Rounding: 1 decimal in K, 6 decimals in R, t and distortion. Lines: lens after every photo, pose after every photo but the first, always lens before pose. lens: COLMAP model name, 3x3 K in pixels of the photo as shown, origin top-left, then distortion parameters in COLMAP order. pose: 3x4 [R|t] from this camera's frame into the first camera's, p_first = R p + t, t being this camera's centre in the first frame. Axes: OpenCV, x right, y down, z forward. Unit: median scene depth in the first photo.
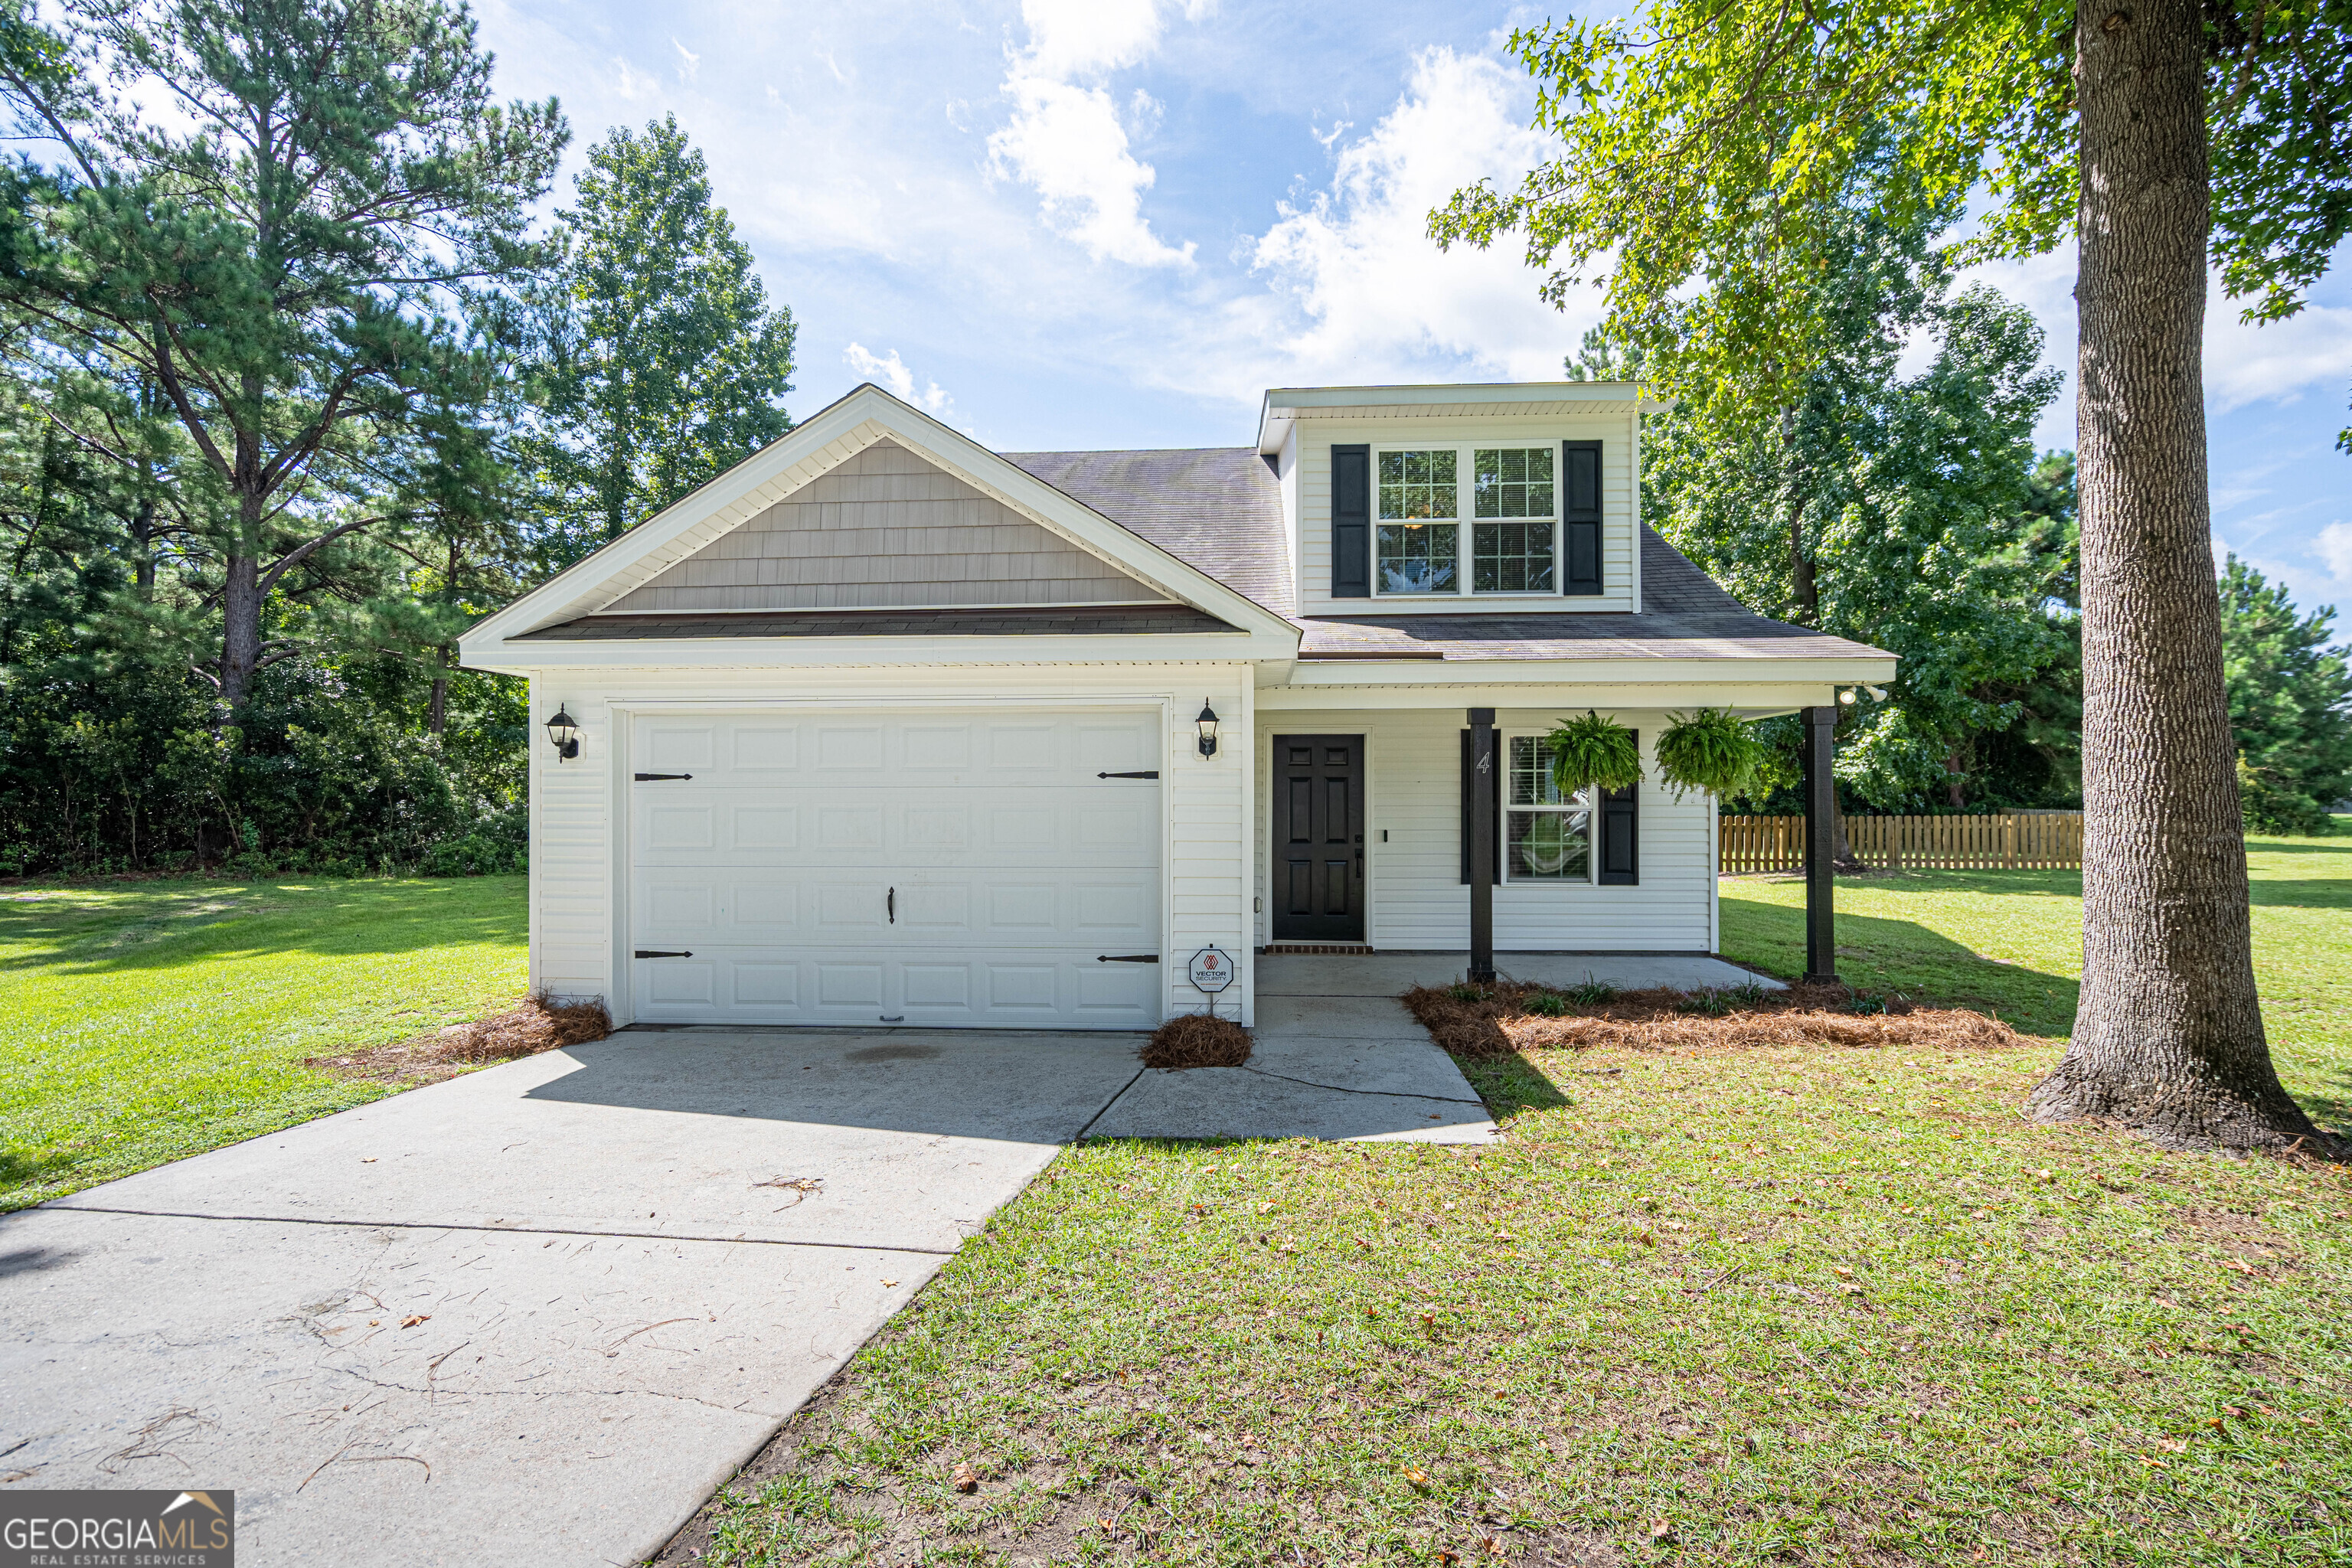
lens RADIAL K [[1091.2, 0, 1150.8], [0, 1091.2, 789.1], [0, 0, 1]] dist [-0.002673, 0.001481]
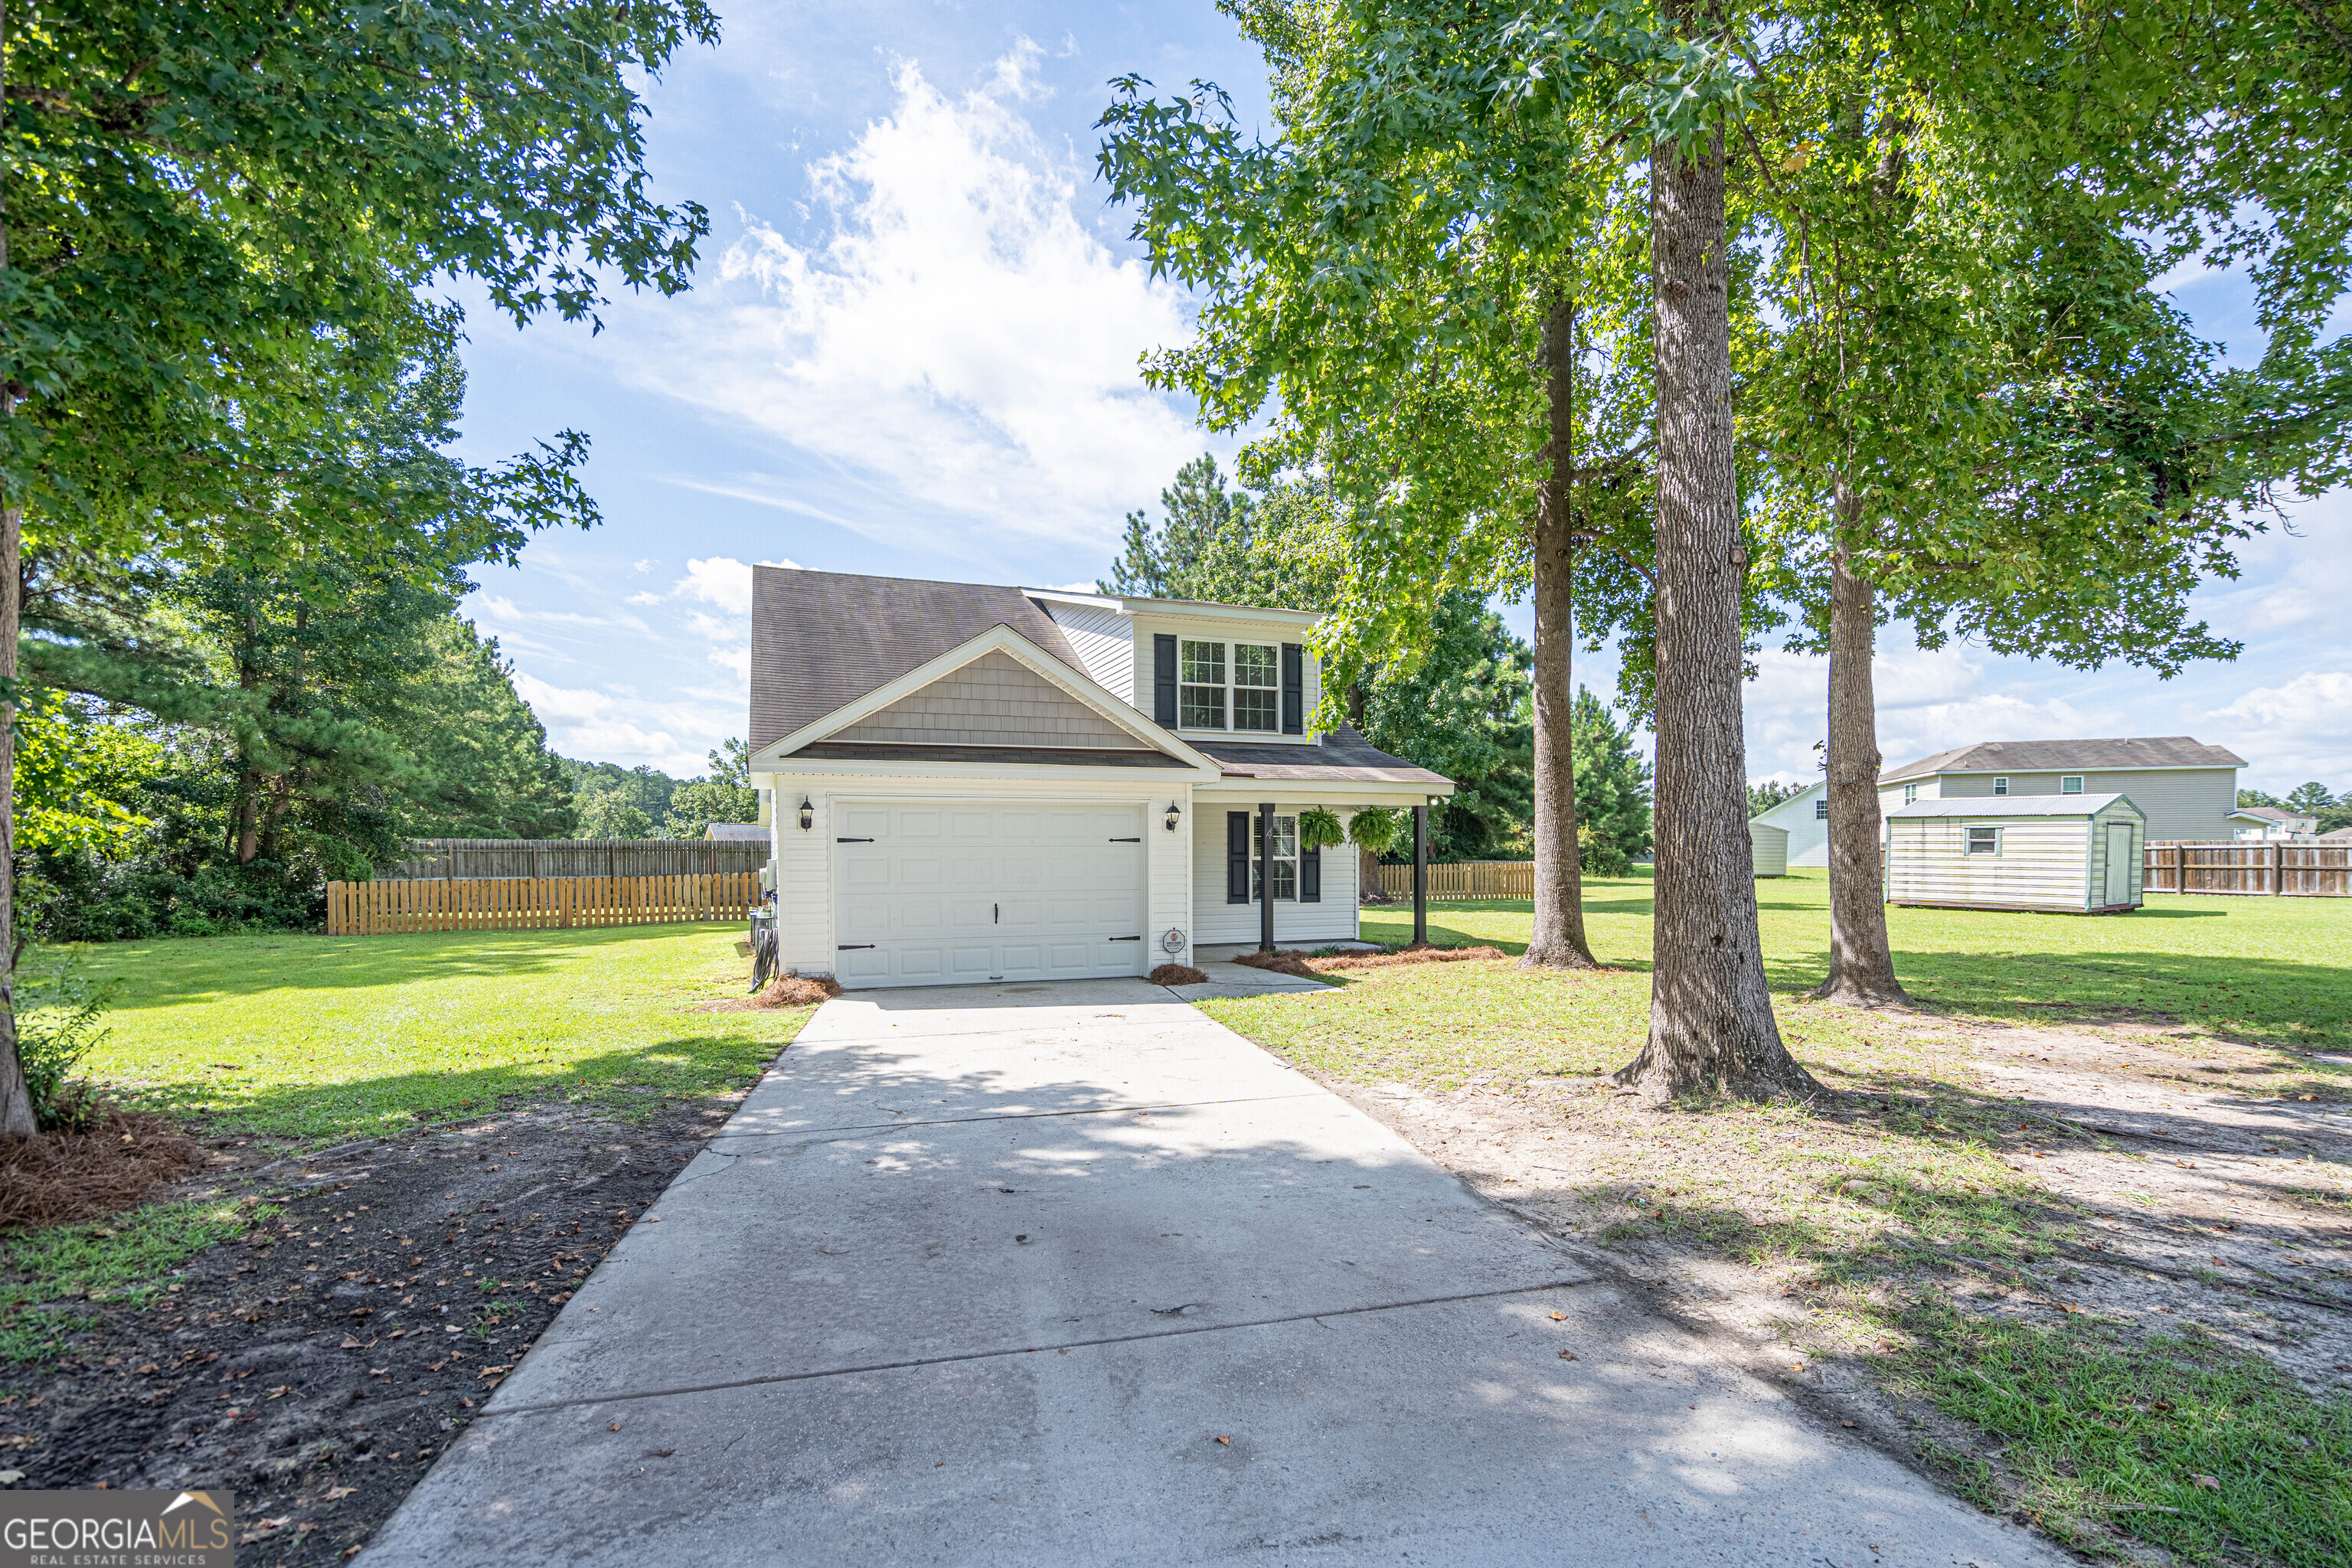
lens RADIAL K [[1091.2, 0, 1161.4], [0, 1091.2, 870.7], [0, 0, 1]] dist [-0.002673, 0.001481]
pose [[0.916096, -0.009372, 0.400851, -0.480298], [0.000359, 0.999746, 0.022554, -0.001747], [-0.400960, -0.020517, 0.915866, -0.493147]]
